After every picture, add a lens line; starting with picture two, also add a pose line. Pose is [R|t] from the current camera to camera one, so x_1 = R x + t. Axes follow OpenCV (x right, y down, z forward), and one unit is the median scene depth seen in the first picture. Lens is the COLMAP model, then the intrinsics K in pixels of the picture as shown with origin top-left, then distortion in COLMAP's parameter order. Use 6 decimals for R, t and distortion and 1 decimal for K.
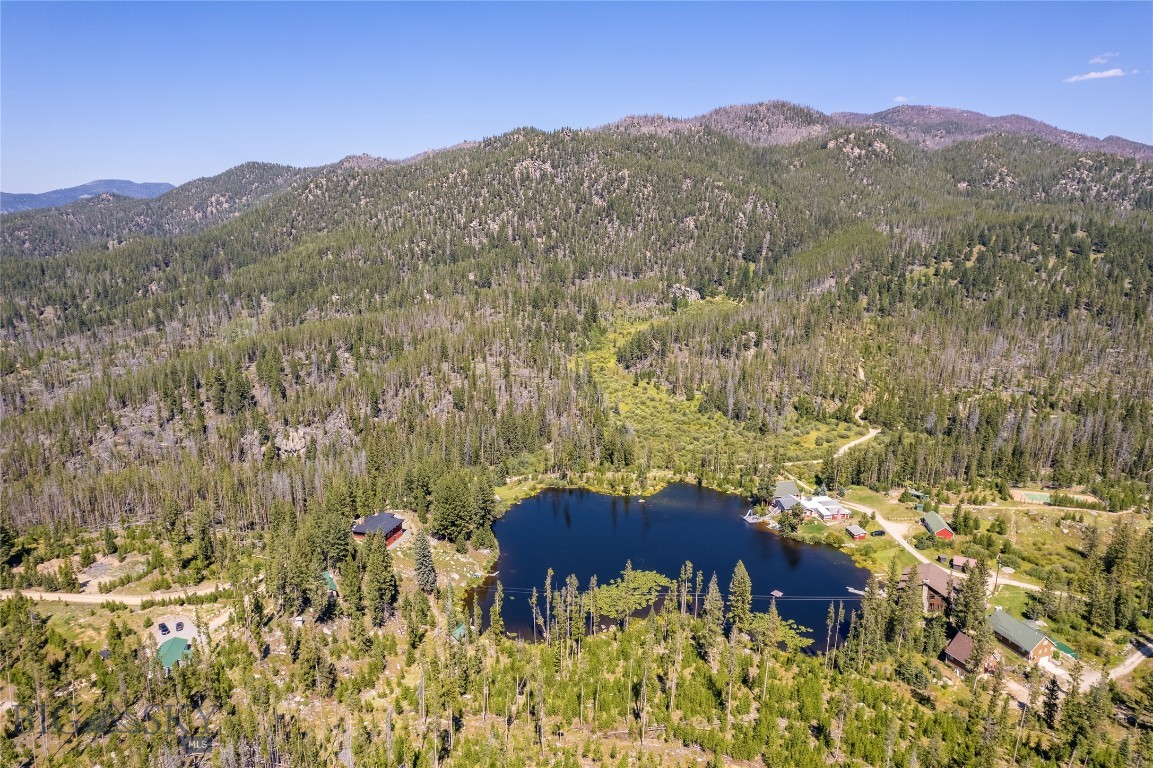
lens RADIAL K [[737.8, 0, 582.7], [0, 737.8, 391.1], [0, 0, 1]] dist [-0.075405, 0.066725]
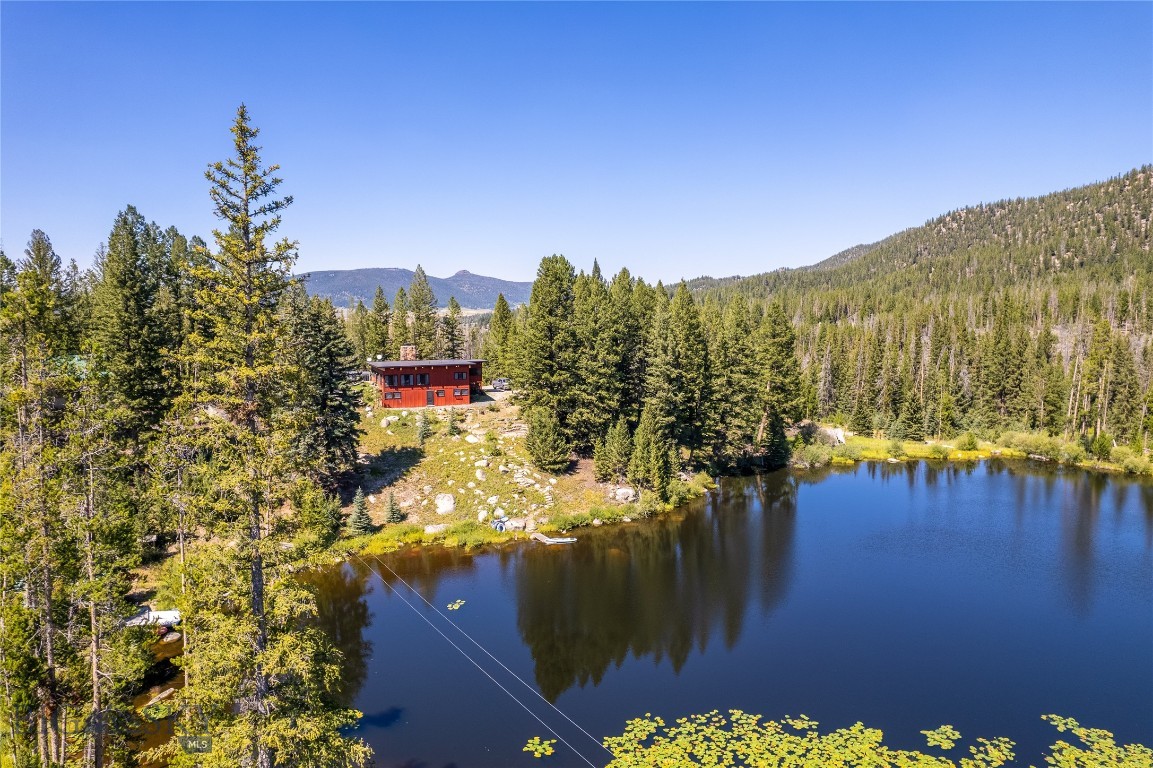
lens RADIAL K [[737.8, 0, 581.3], [0, 737.8, 389.7], [0, 0, 1]] dist [-0.075405, 0.066725]
pose [[0.642495, 0.083972, -0.761675, 0.025852], [-0.186442, 0.981239, -0.049092, 0.051780], [0.743263, 0.173549, 0.646096, 0.206625]]
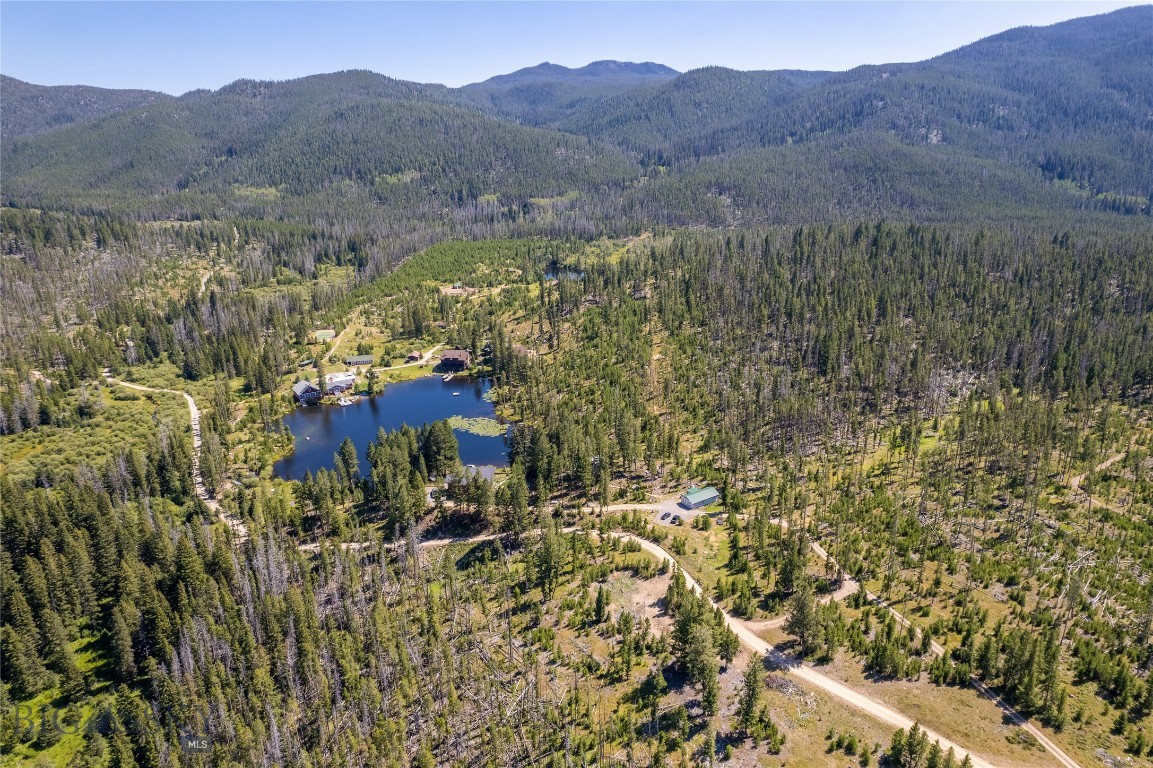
lens RADIAL K [[737.8, 0, 581.0], [0, 737.8, 379.0], [0, 0, 1]] dist [-0.075405, 0.066725]
pose [[-0.349432, -0.288437, 0.891460, -0.313947], [0.232253, 0.895080, 0.380645, -0.076981], [-0.907720, 0.340054, -0.245779, 0.276742]]
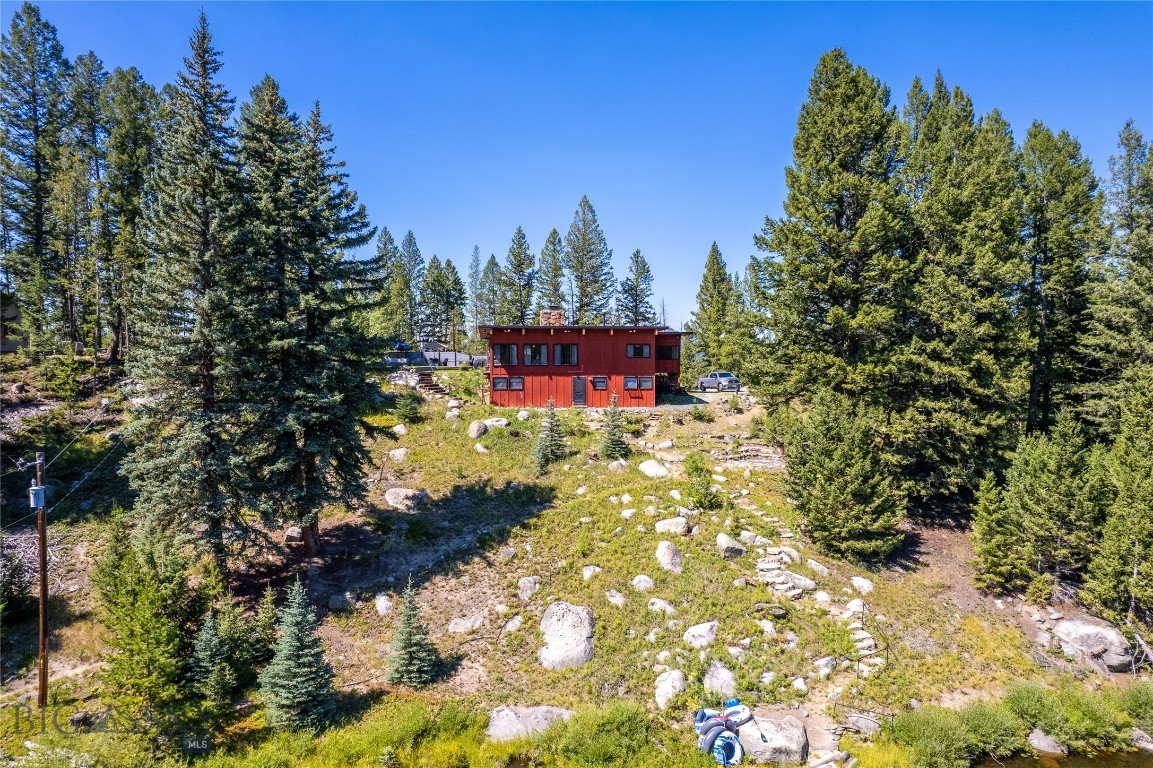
lens RADIAL K [[737.8, 0, 581.3], [0, 737.8, 381.1], [0, 0, 1]] dist [-0.075405, 0.066725]
pose [[0.412437, 0.019114, -0.910786, -0.017441], [-0.223767, 0.971275, -0.080946, 0.055379], [0.883077, 0.237189, 0.404867, 0.236021]]
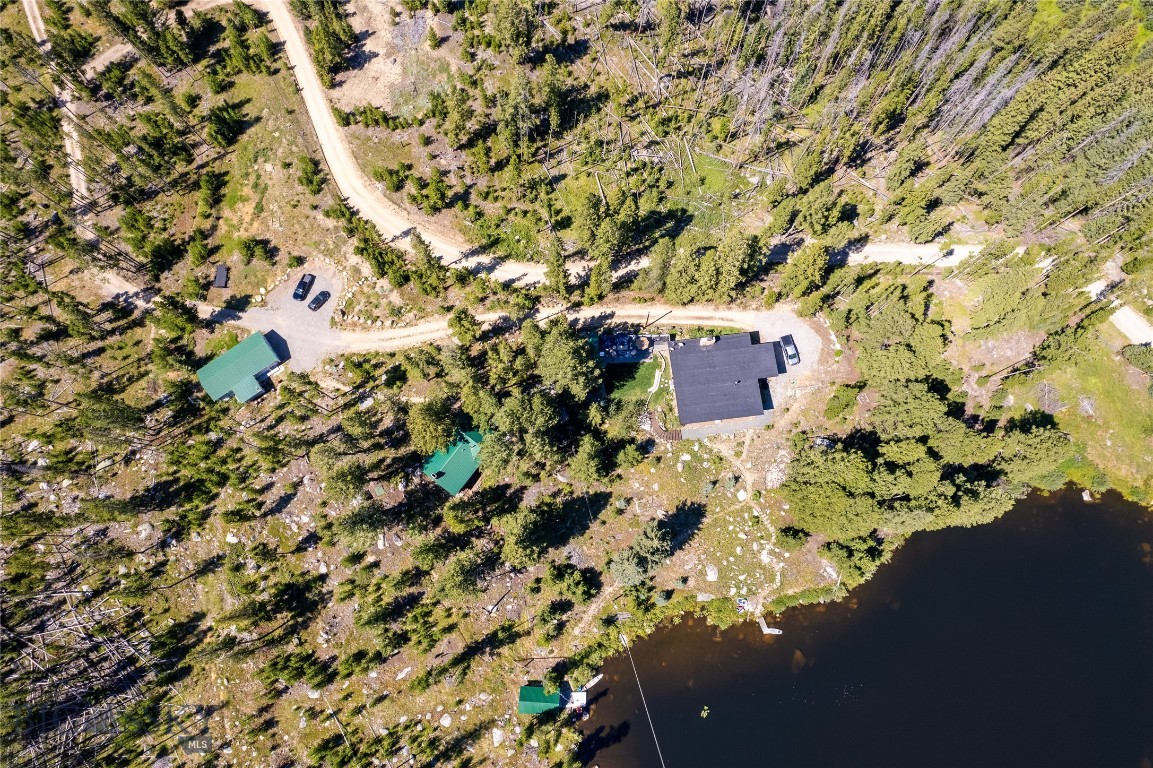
lens RADIAL K [[737.8, 0, 580.6], [0, 737.8, 382.5], [0, 0, 1]] dist [-0.075405, 0.066725]
pose [[0.405583, 0.890200, -0.207478, -0.055633], [-0.217703, 0.314531, 0.923946, -0.058853], [0.887755, -0.329568, 0.321367, 0.199660]]
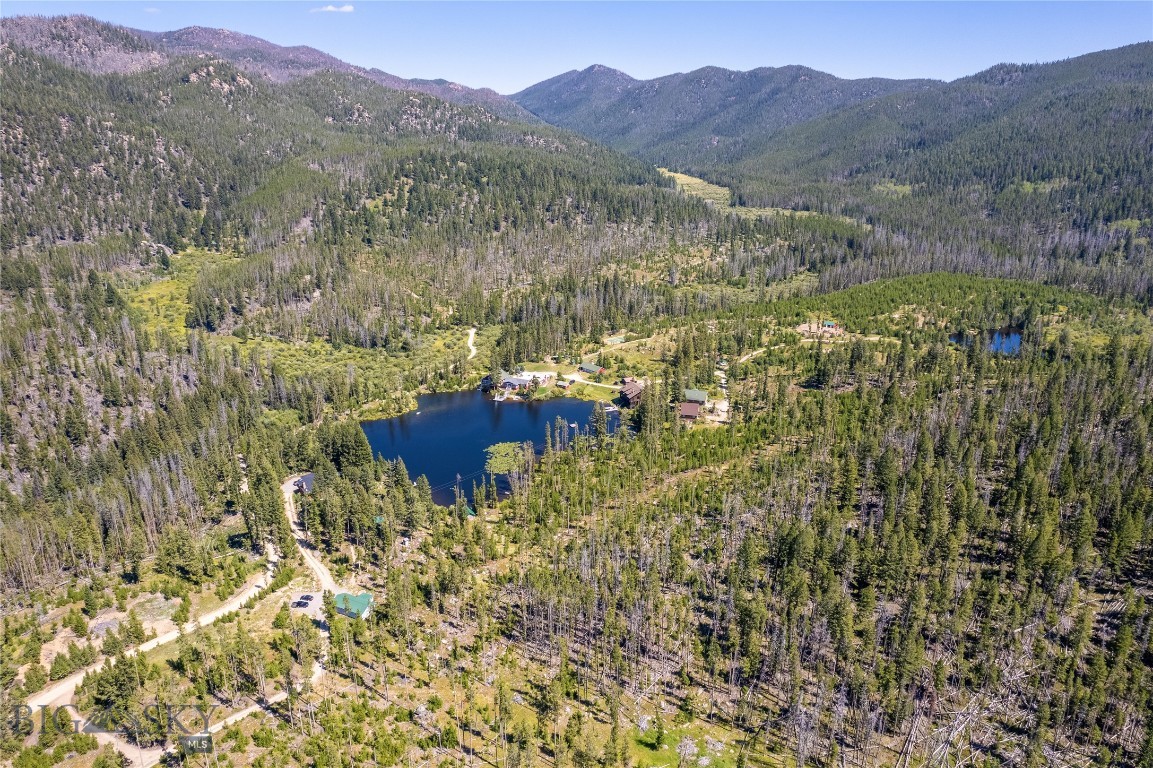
lens RADIAL K [[737.8, 0, 590.8], [0, 737.8, 379.9], [0, 0, 1]] dist [-0.075405, 0.066725]
pose [[0.612588, -0.260879, 0.746109, -0.213947], [0.194329, 0.964696, 0.177757, -0.023958], [-0.766141, 0.036099, 0.641657, -0.015822]]
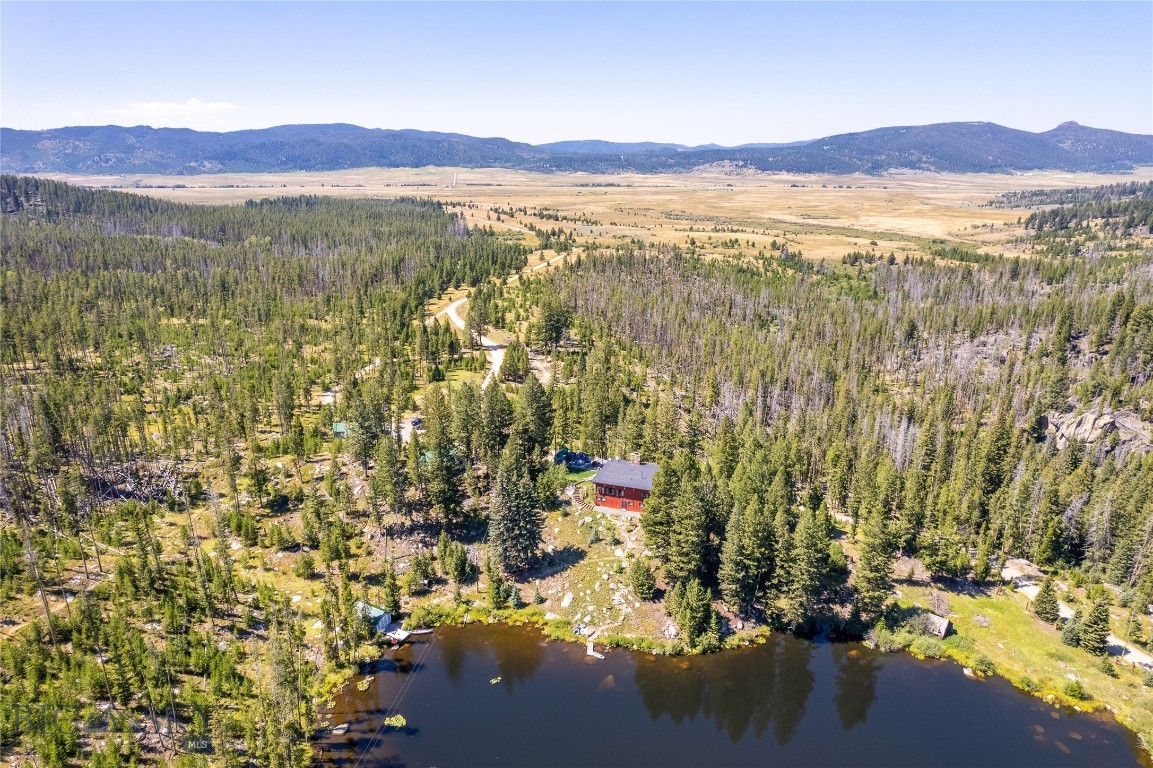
lens RADIAL K [[737.8, 0, 581.6], [0, 737.8, 385.7], [0, 0, 1]] dist [-0.075405, 0.066725]
pose [[-0.034412, 0.299548, -0.953460, 0.075800], [-0.248397, 0.921525, 0.298480, -0.016103], [0.968047, 0.247108, 0.042695, 0.236040]]
